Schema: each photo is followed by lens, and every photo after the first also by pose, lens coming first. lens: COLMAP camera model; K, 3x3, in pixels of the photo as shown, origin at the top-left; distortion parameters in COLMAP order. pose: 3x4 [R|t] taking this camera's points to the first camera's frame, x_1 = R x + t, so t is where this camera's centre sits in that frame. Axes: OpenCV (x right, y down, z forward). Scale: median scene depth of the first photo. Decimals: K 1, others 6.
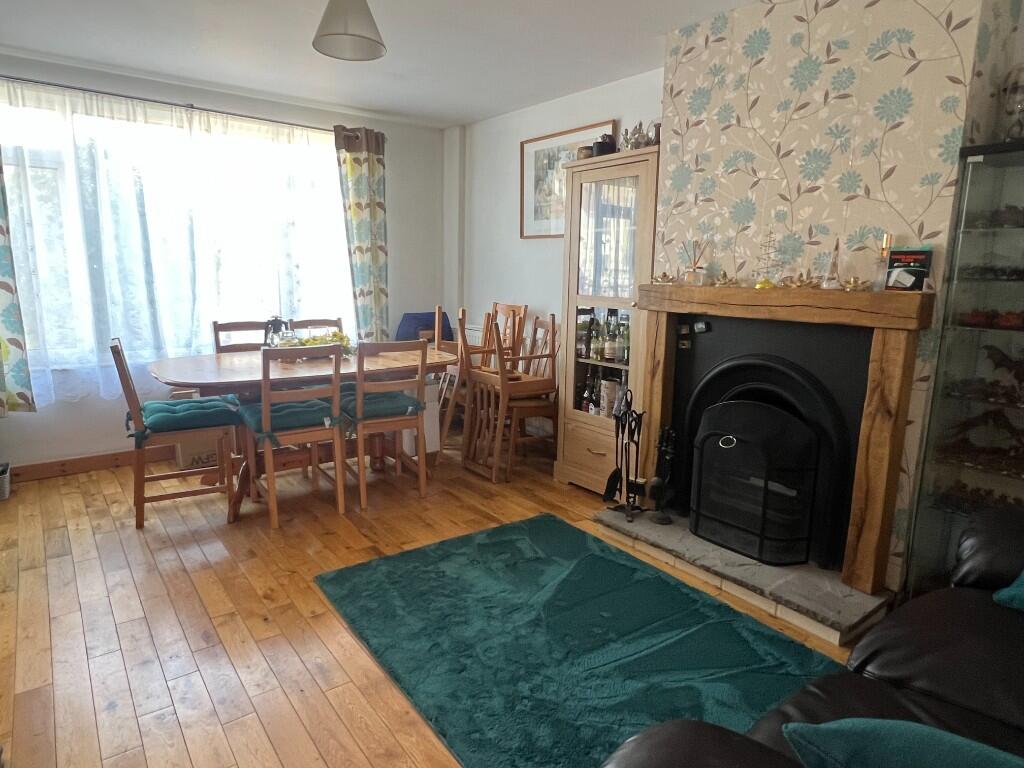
lens RADIAL K [[620.6, 0, 512.0], [0, 620.6, 384.0], [0, 0, 1]] dist [-0.002243, 0.002142]
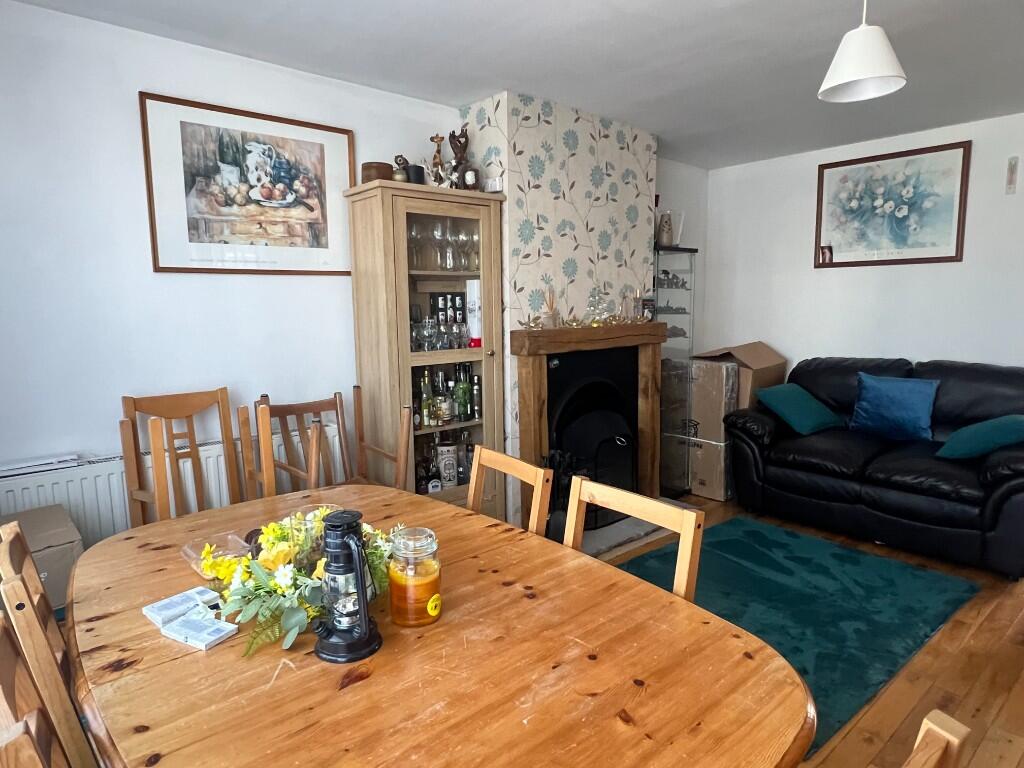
lens RADIAL K [[620.6, 0, 512.0], [0, 620.6, 384.0], [0, 0, 1]] dist [-0.002243, 0.002142]
pose [[-0.055604, -0.148388, 0.987365, -0.810041], [0.192247, 0.968799, 0.156424, -0.241736], [-0.979770, 0.198516, -0.025341, 1.072199]]
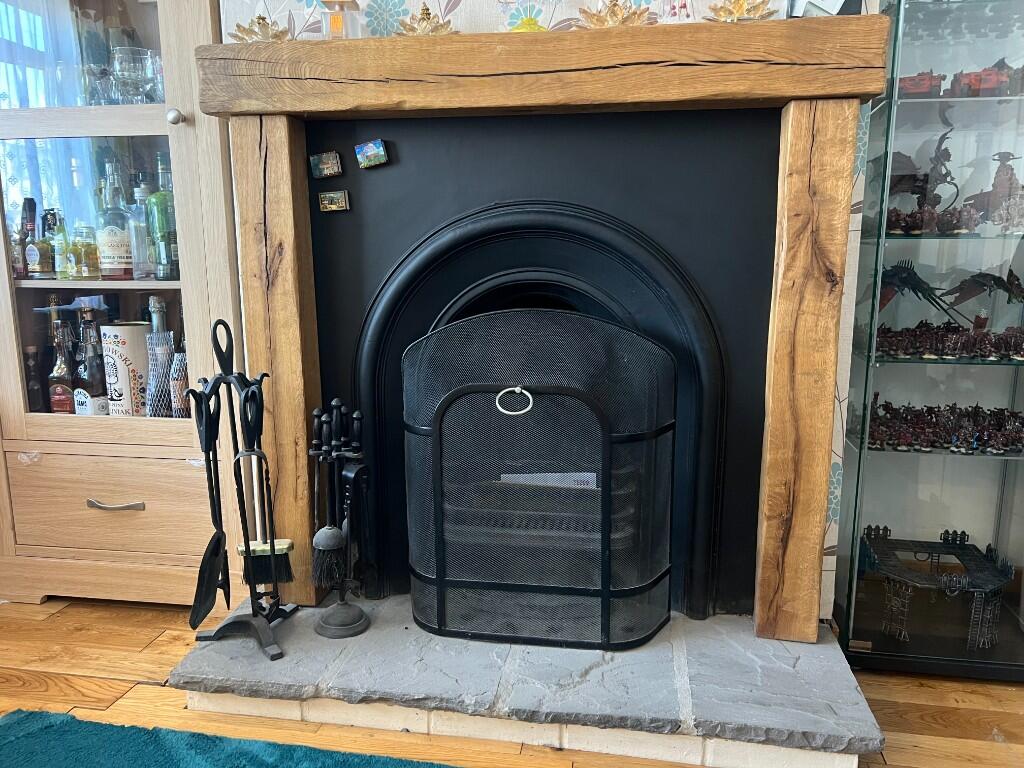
lens RADIAL K [[770.9, 0, 512.0], [0, 770.9, 384.0], [0, 0, 1]] dist [0.006535, -0.007291]
pose [[0.730730, -0.141856, 0.667765, -0.000752], [0.137854, 0.988683, 0.059177, 0.044439], [-0.668602, 0.048811, 0.742016, 0.534736]]
